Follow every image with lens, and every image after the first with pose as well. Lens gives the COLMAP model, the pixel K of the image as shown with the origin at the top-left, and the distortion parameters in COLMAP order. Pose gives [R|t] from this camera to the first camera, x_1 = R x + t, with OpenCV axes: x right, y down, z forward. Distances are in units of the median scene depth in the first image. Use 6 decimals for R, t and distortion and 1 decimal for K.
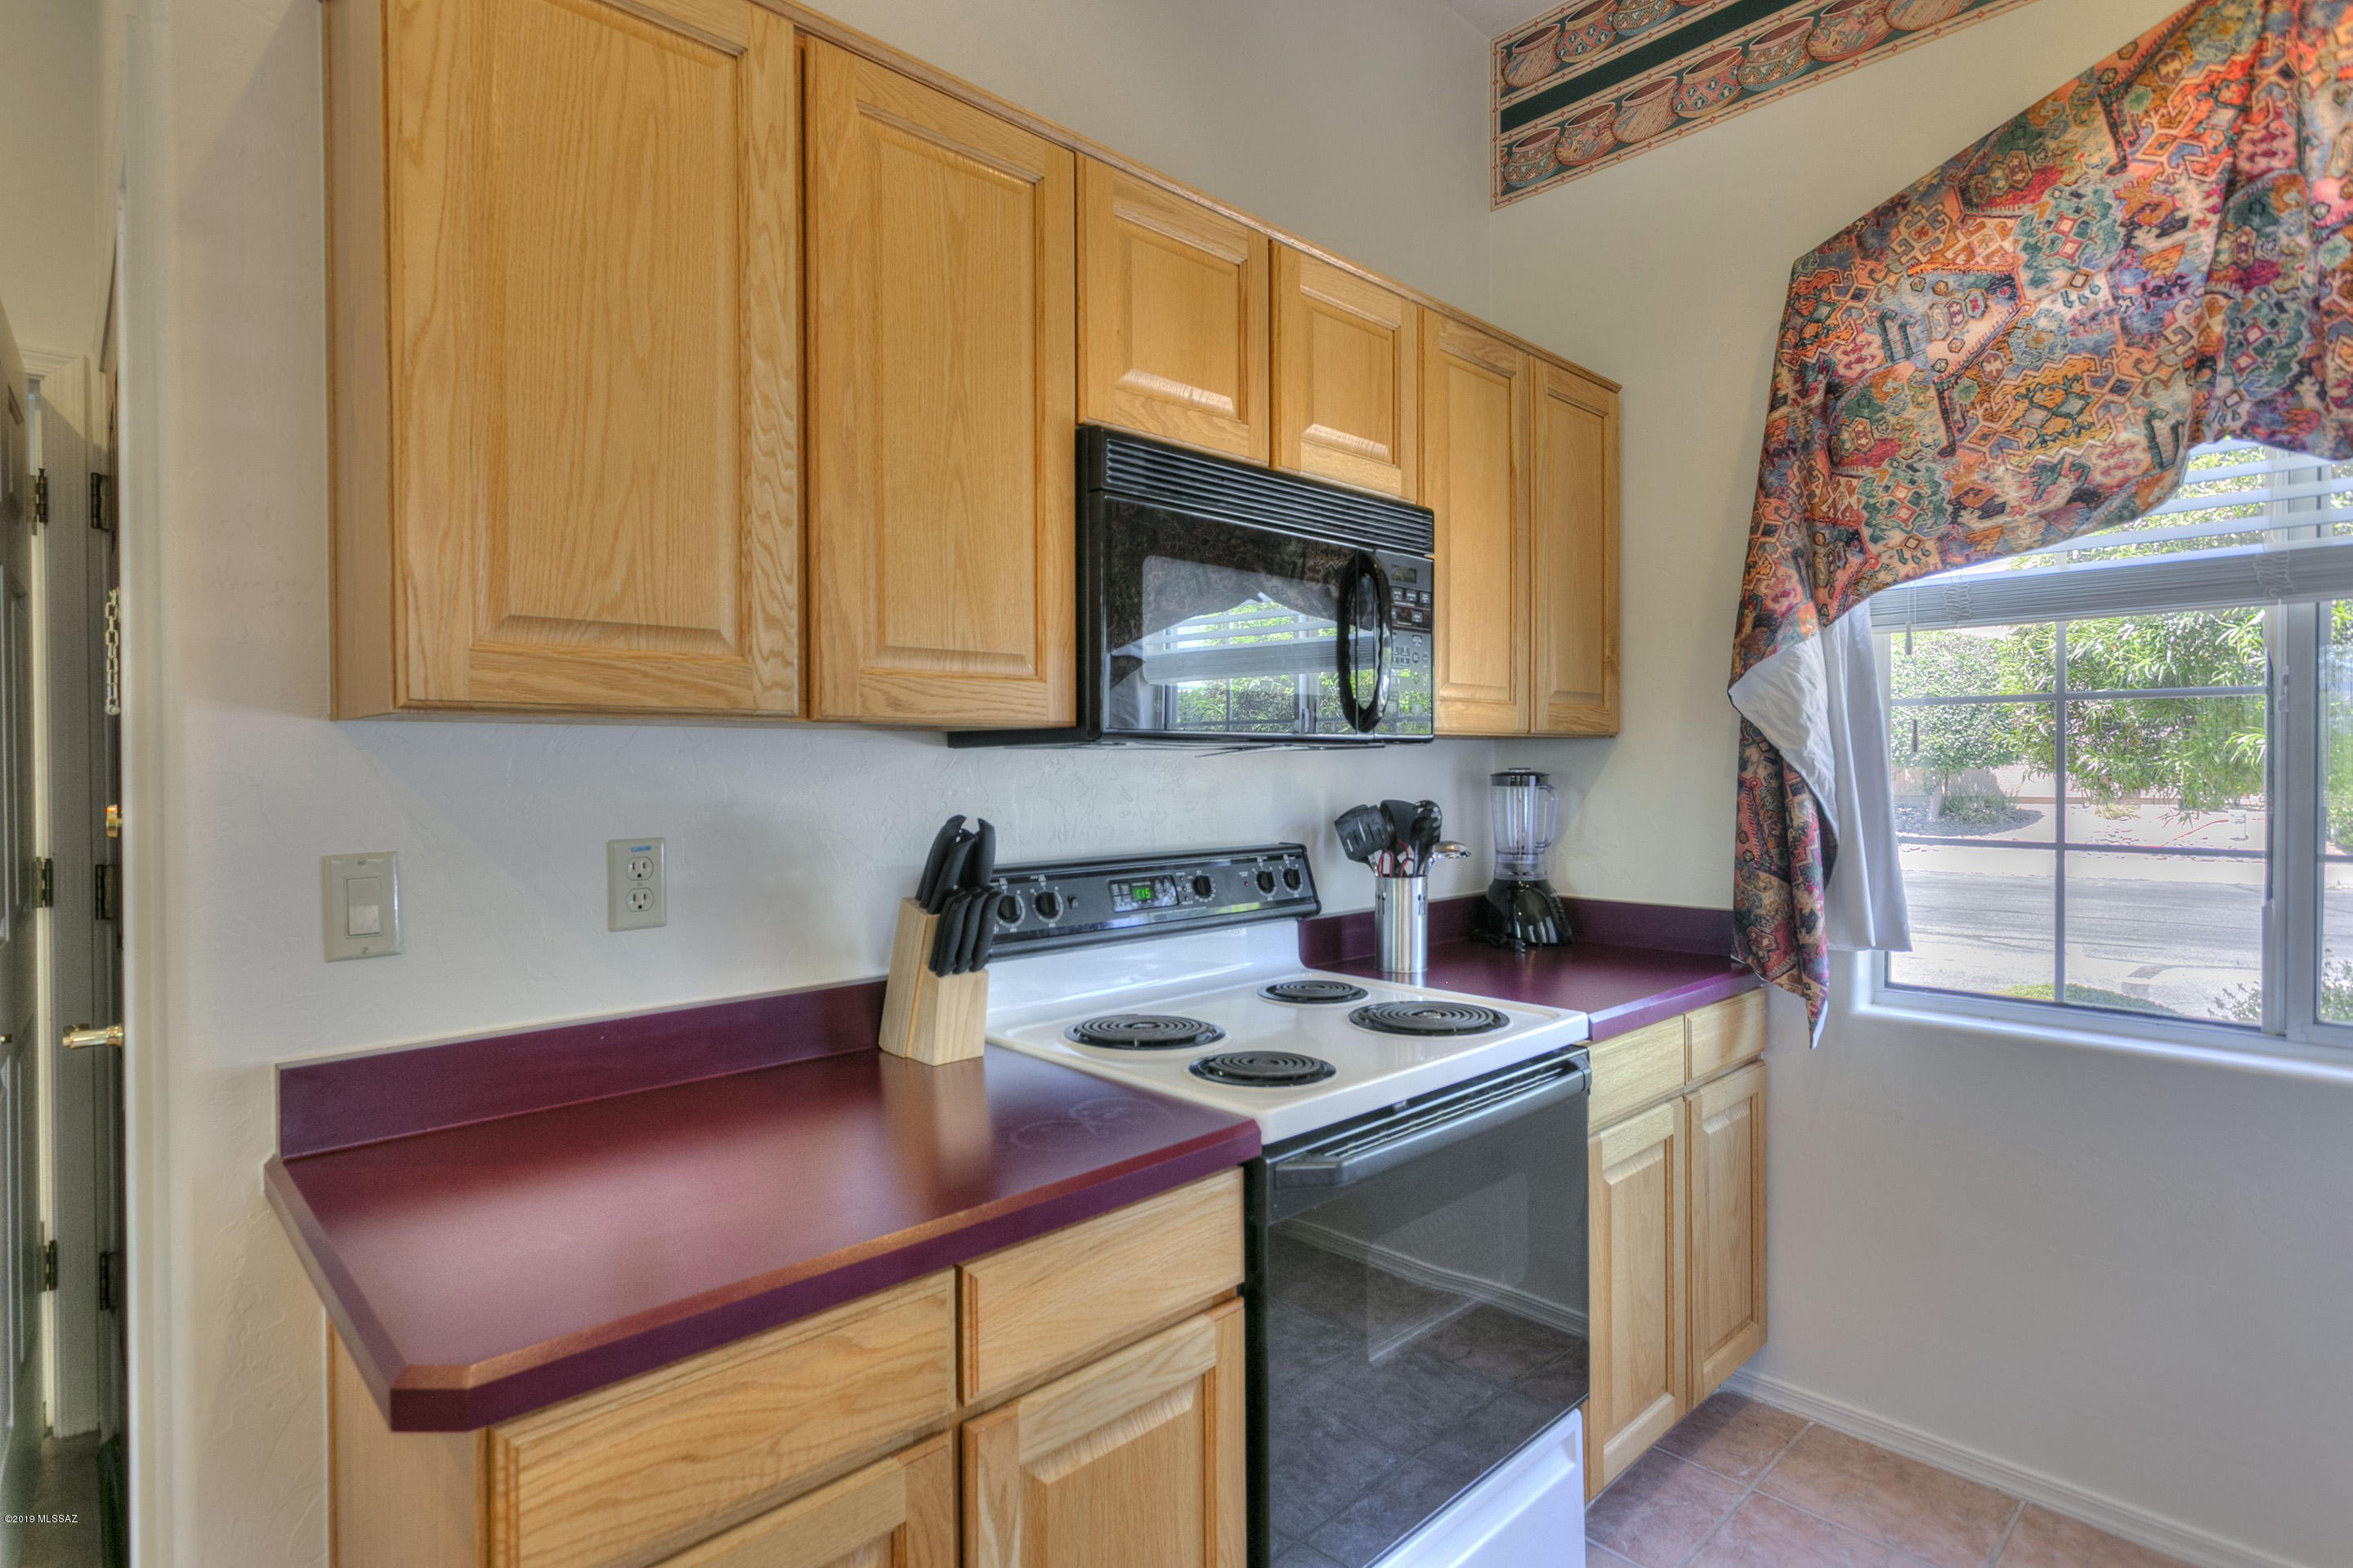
lens RADIAL K [[1169.4, 0, 1172.4], [0, 1169.4, 770.9], [0, 0, 1]] dist [0.002010, 0.001036]
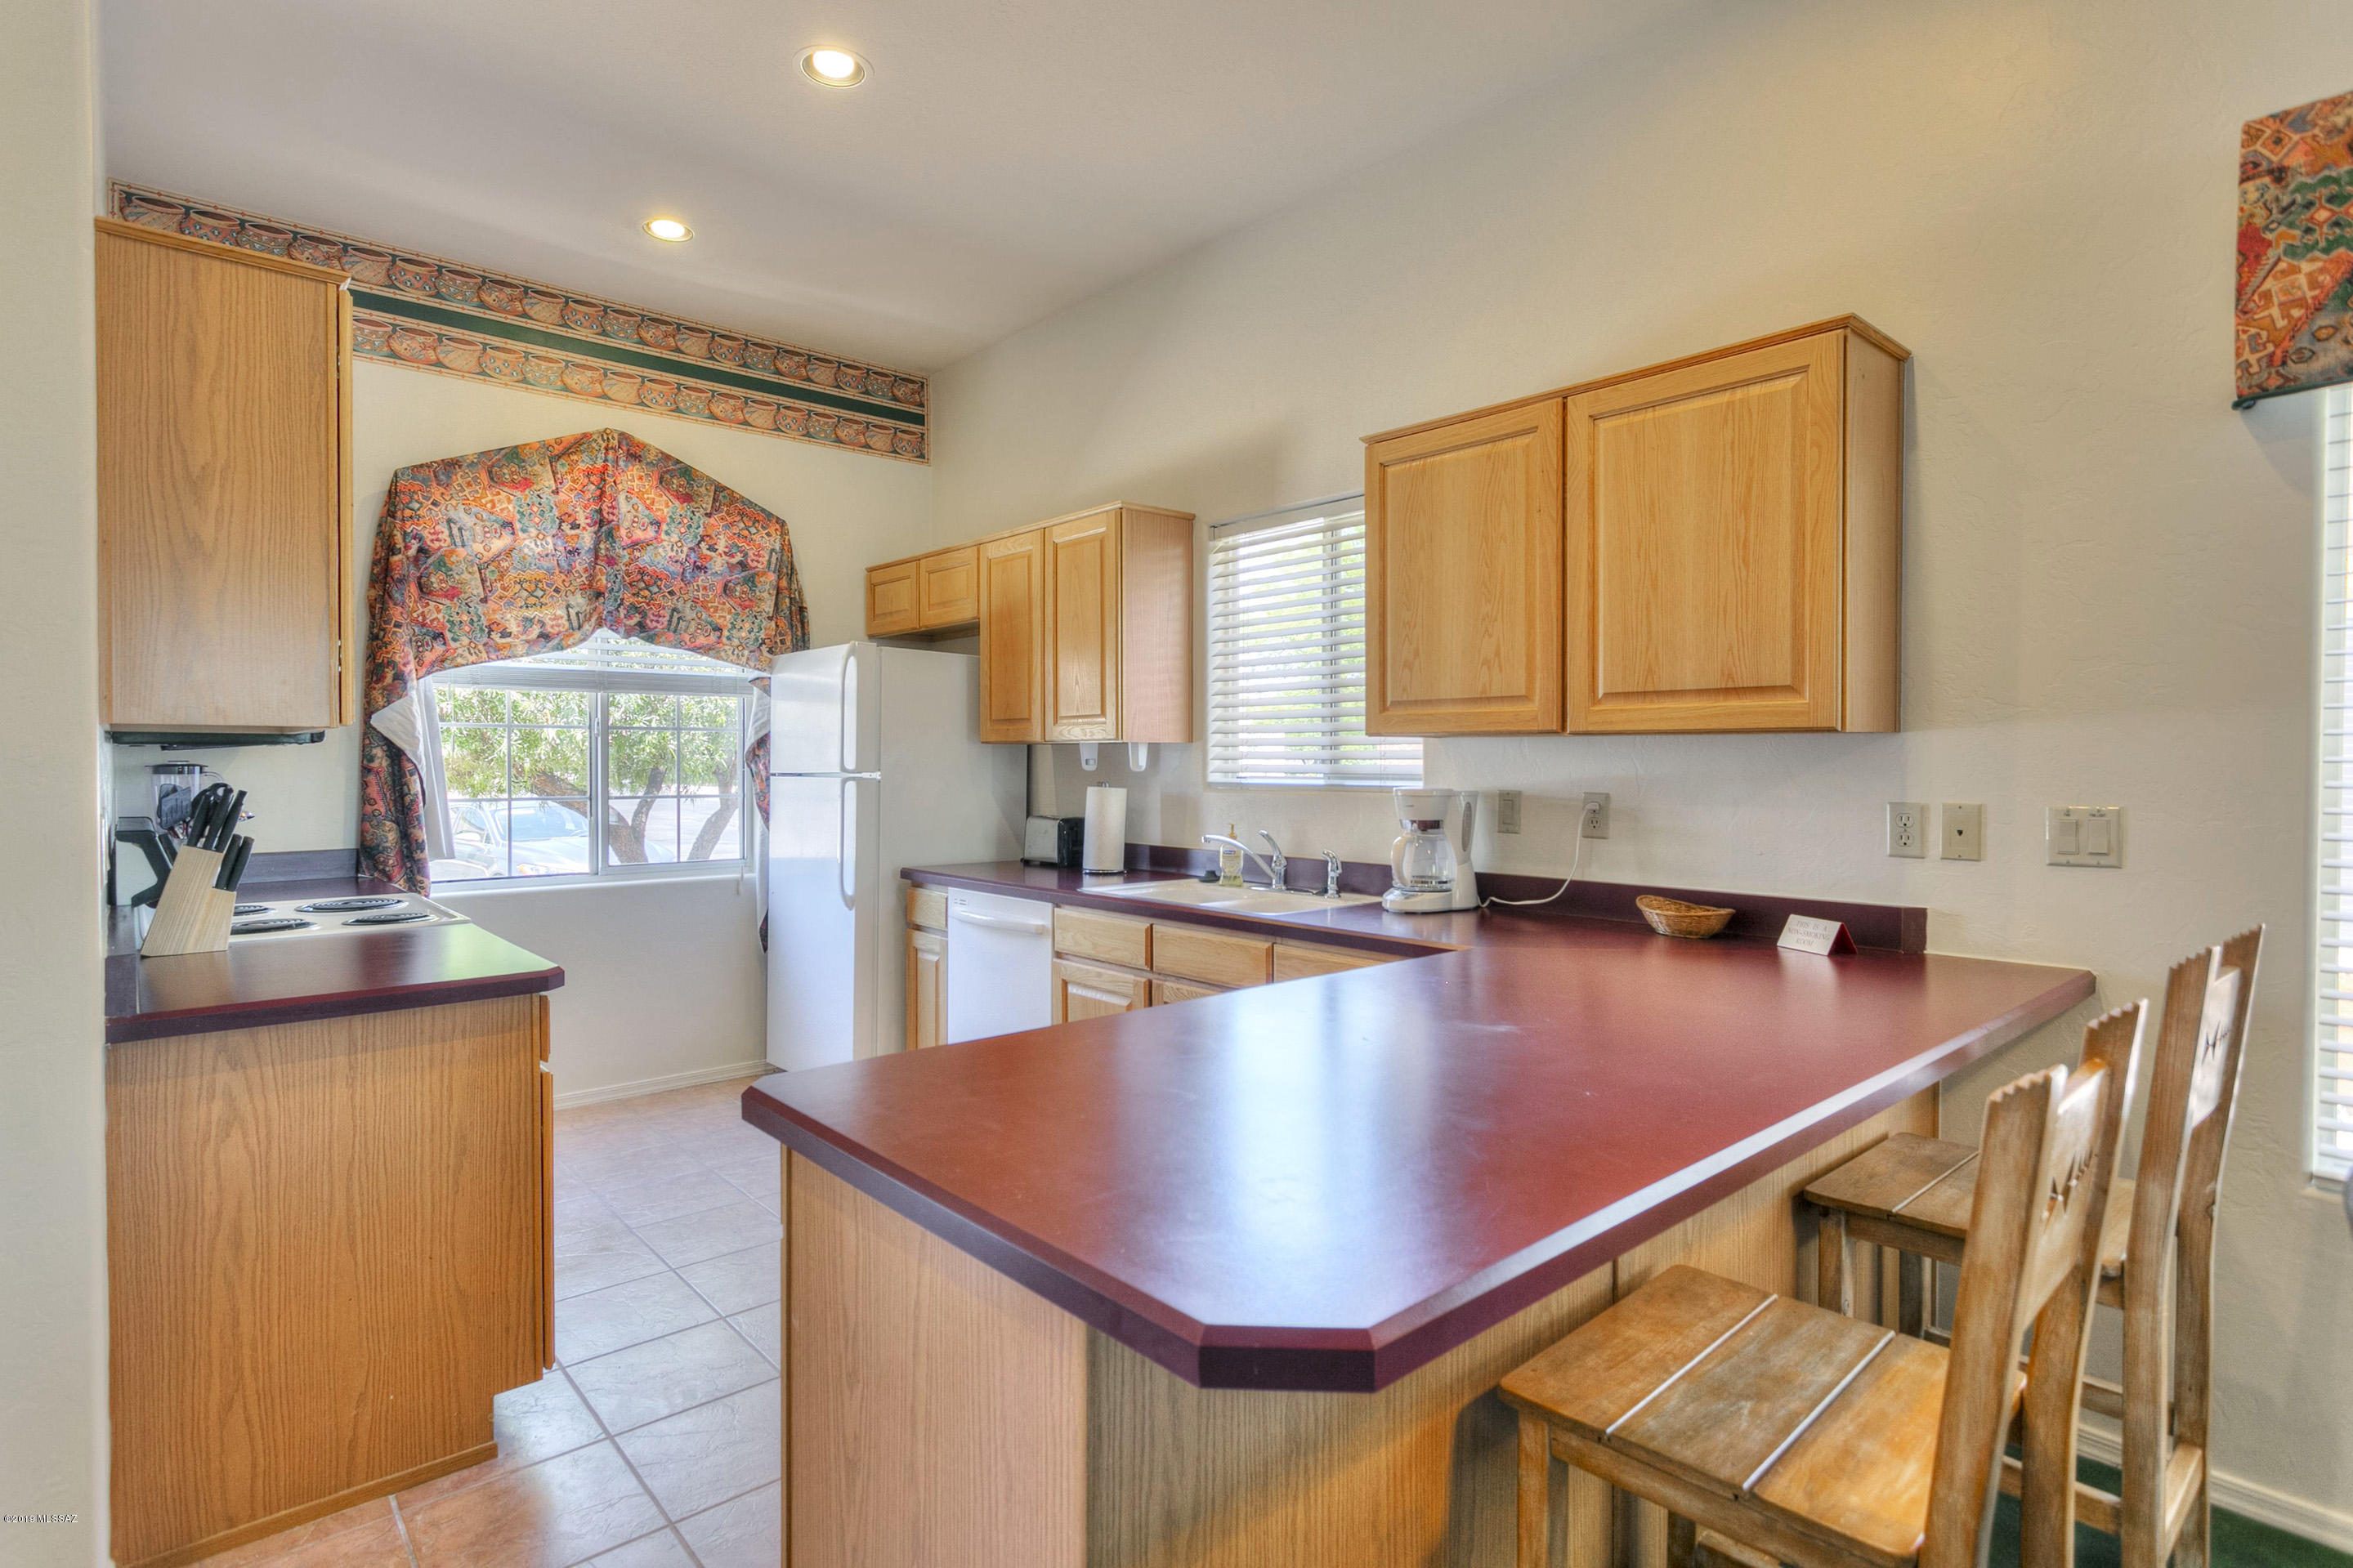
lens RADIAL K [[1169.4, 0, 1182.3], [0, 1169.4, 777.4], [0, 0, 1]] dist [0.002010, 0.001036]
pose [[0.030512, -0.012693, 0.999454, -1.282705], [0.005707, 0.999905, 0.012525, 0.007611], [-0.999518, 0.005322, 0.030581, -0.237632]]
